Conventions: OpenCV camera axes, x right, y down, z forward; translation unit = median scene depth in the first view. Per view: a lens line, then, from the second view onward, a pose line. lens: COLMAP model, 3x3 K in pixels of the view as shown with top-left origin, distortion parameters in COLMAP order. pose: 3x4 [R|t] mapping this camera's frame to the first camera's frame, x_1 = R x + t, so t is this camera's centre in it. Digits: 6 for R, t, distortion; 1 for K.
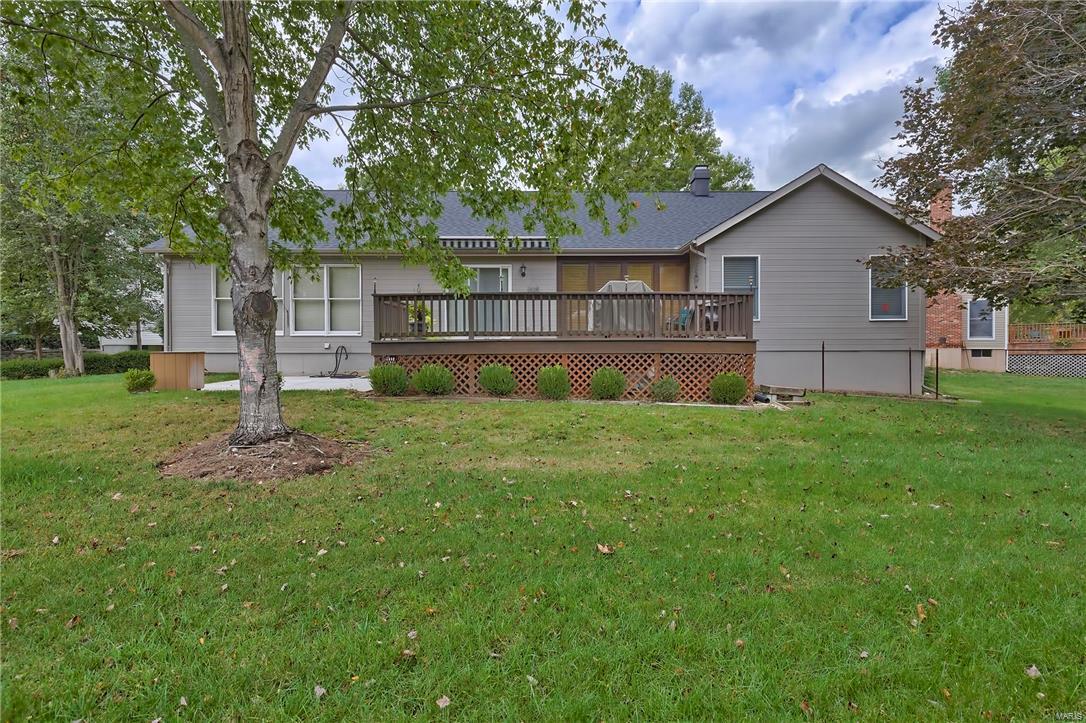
lens RADIAL K [[513.2, 0, 543.0], [0, 513.2, 361.5], [0, 0, 1]] dist [0.039642, 0.000214]
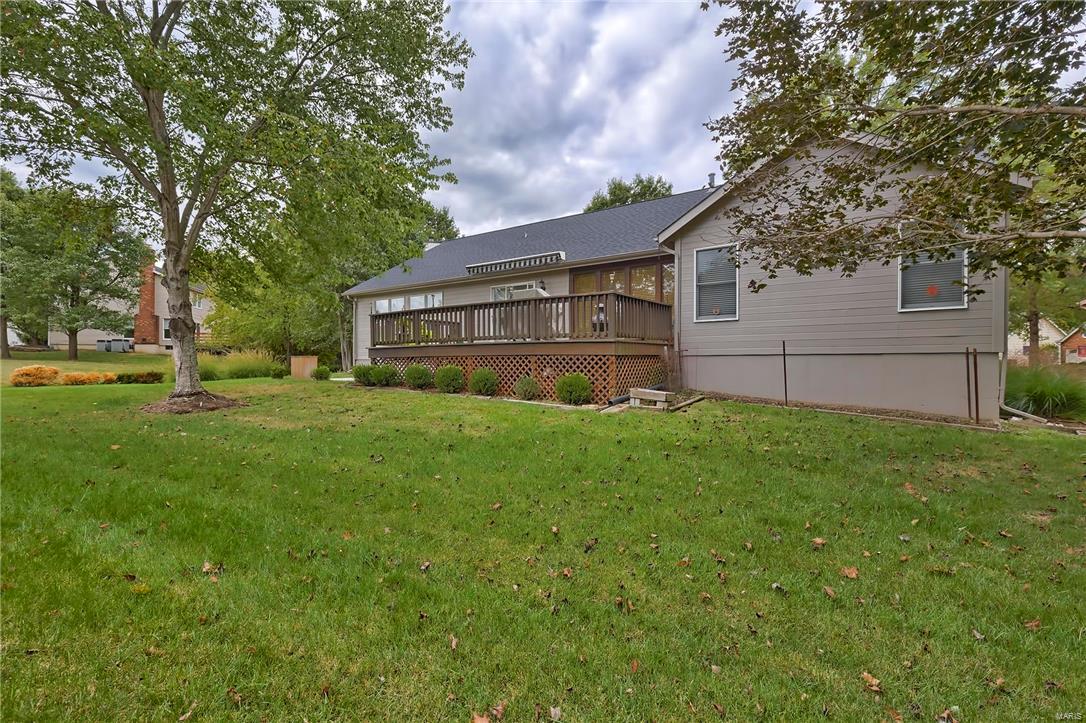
lens RADIAL K [[513.2, 0, 543.0], [0, 513.2, 361.5], [0, 0, 1]] dist [0.039642, 0.000214]
pose [[0.808358, 0.013411, -0.588539, 0.725747], [-0.013403, 0.999901, 0.004376, -0.005894], [0.588539, 0.004350, 0.808457, 0.111252]]
